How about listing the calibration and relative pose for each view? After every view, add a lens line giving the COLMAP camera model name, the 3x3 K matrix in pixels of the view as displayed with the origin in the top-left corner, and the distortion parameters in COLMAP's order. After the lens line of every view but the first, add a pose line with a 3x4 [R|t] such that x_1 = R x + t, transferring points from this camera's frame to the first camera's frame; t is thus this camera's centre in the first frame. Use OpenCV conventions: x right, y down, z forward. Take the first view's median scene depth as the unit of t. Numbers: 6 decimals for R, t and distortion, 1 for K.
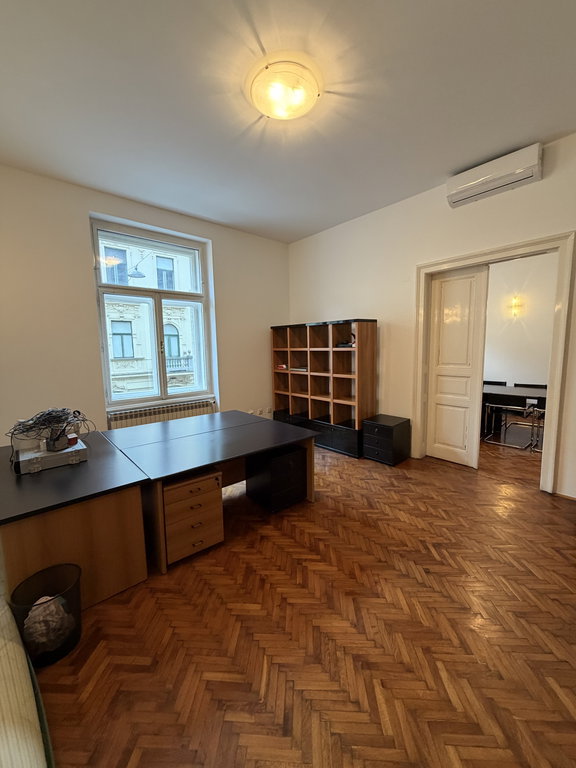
lens RADIAL K [[305.2, 0, 288.0], [0, 305.2, 384.0], [0, 0, 1]] dist [0.000054, 0.000597]
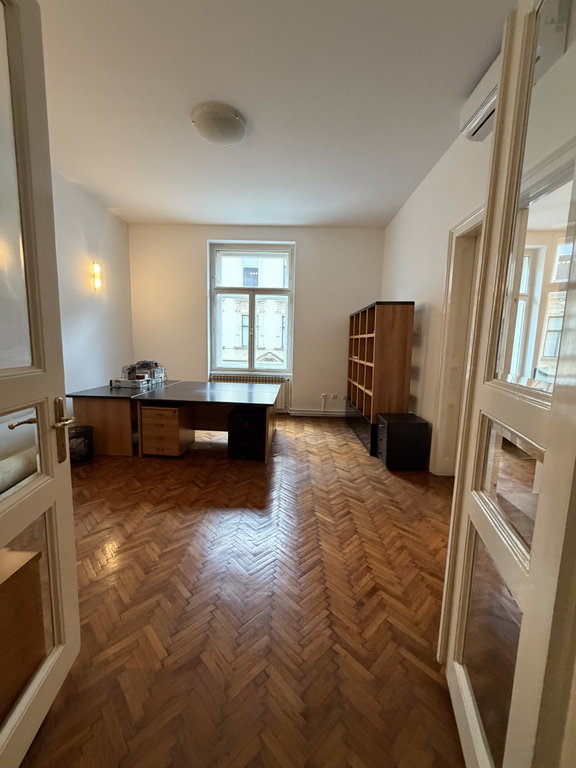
lens RADIAL K [[305.2, 0, 288.0], [0, 305.2, 384.0], [0, 0, 1]] dist [0.000054, 0.000597]
pose [[0.728099, 0.126967, -0.673610, 0.653226], [-0.121361, 0.991049, 0.055622, 0.012323], [0.674643, 0.041252, 0.736991, 0.148188]]
